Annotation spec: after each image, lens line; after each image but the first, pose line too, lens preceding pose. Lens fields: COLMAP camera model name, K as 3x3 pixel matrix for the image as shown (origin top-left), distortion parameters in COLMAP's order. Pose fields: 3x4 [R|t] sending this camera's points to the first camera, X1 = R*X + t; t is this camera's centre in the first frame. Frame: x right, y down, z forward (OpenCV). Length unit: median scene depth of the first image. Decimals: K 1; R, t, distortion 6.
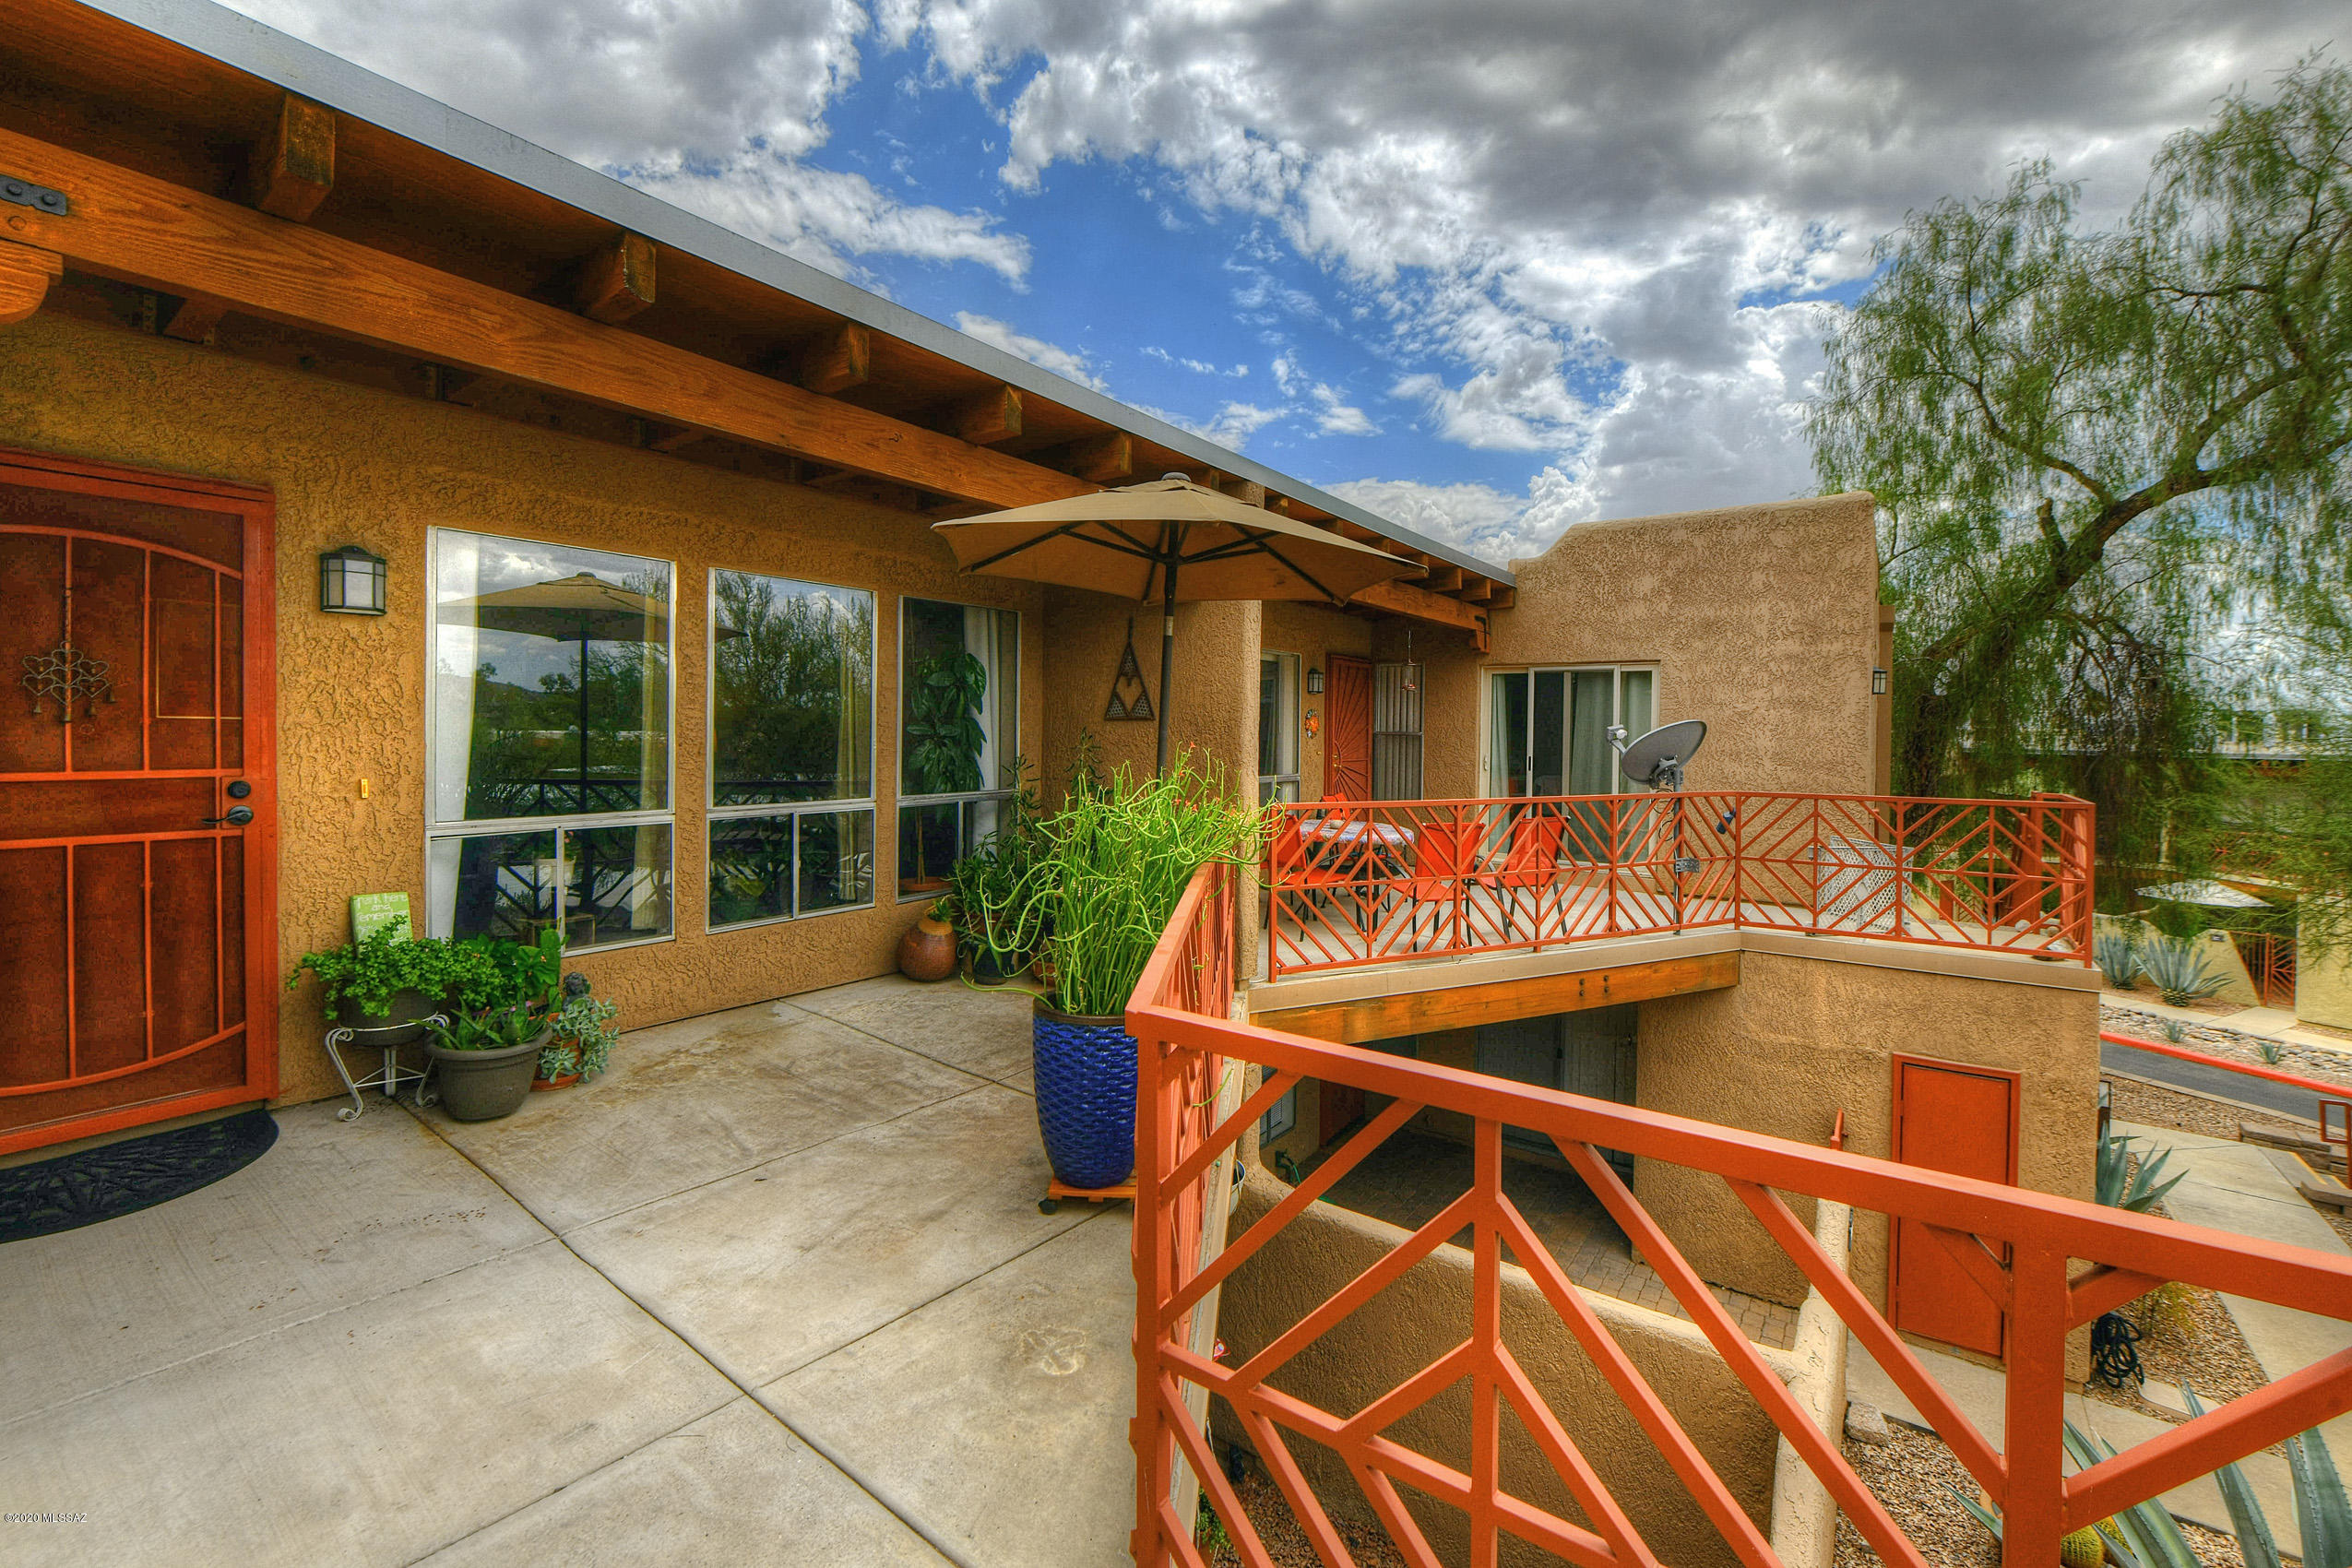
lens RADIAL K [[973.4, 0, 1216.8], [0, 973.4, 734.3], [0, 0, 1]] dist [-0.002464, -0.000289]
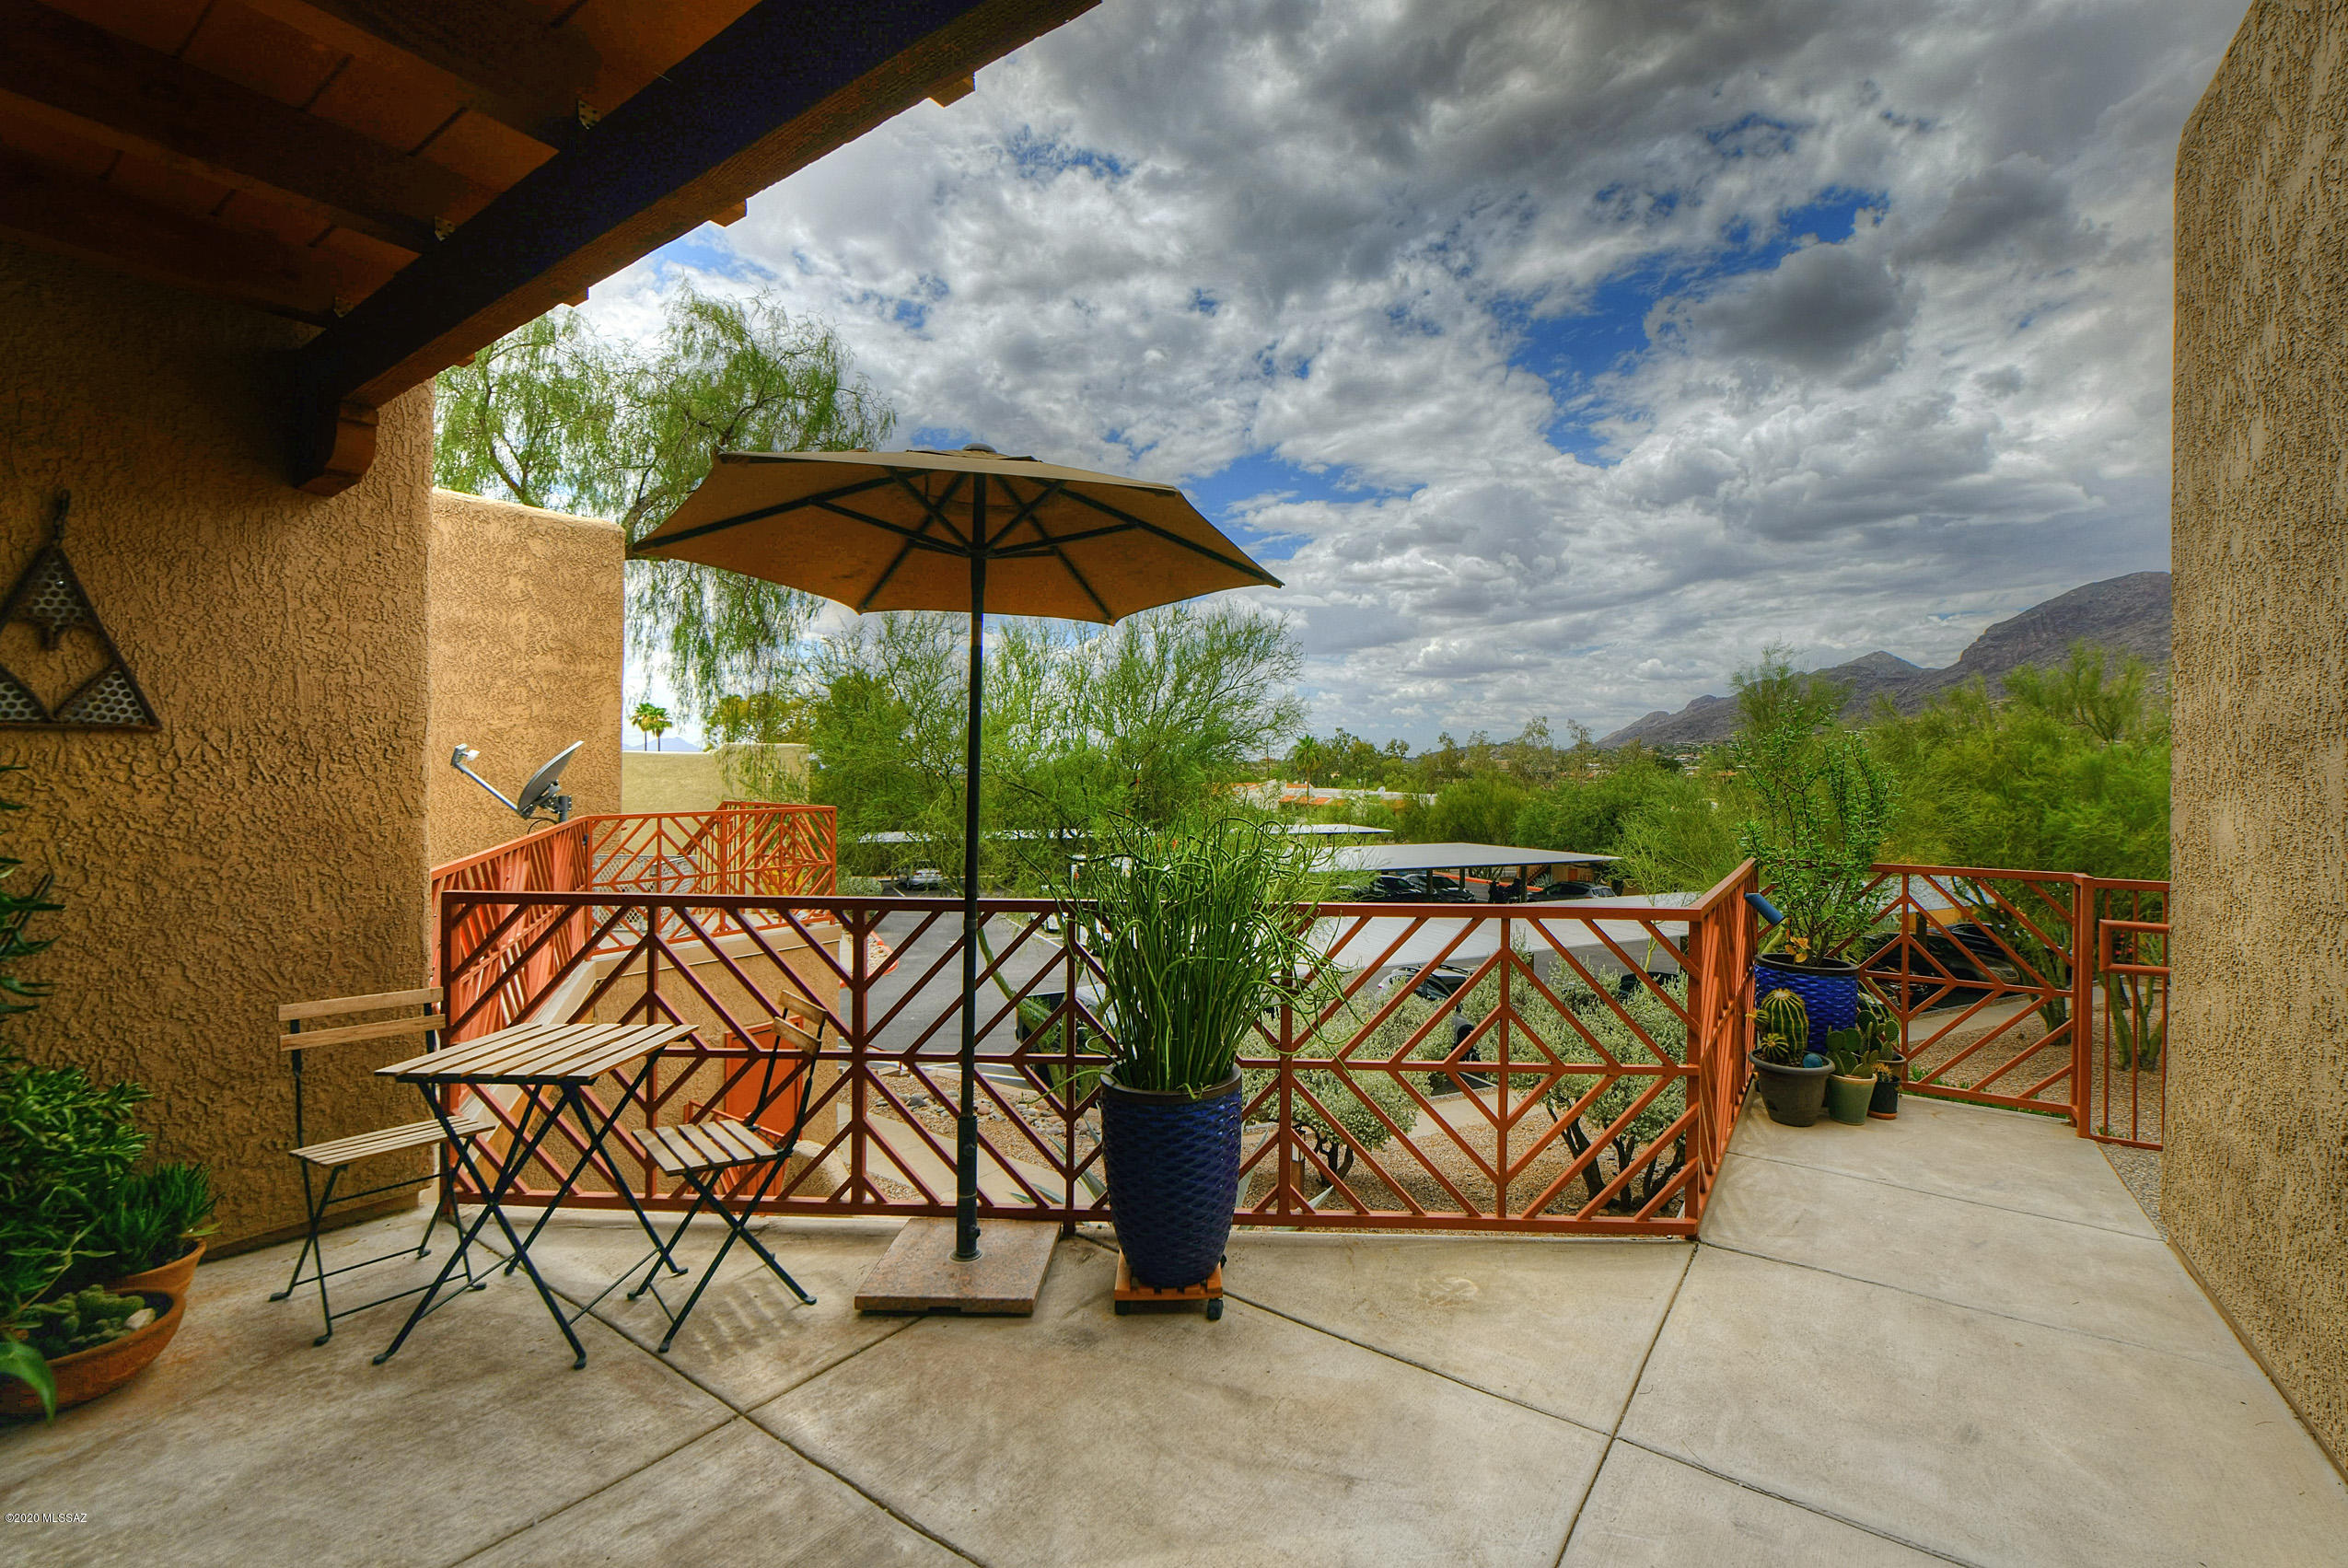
lens RADIAL K [[971.7, 0, 1214.7], [0, 971.7, 734.3], [0, 0, 1]] dist [-0.002464, -0.000289]
pose [[-0.022079, 0.020579, 0.999544, -0.378764], [-0.007266, 0.999758, -0.020744, -0.004837], [-0.999730, -0.007721, -0.021924, 0.366654]]
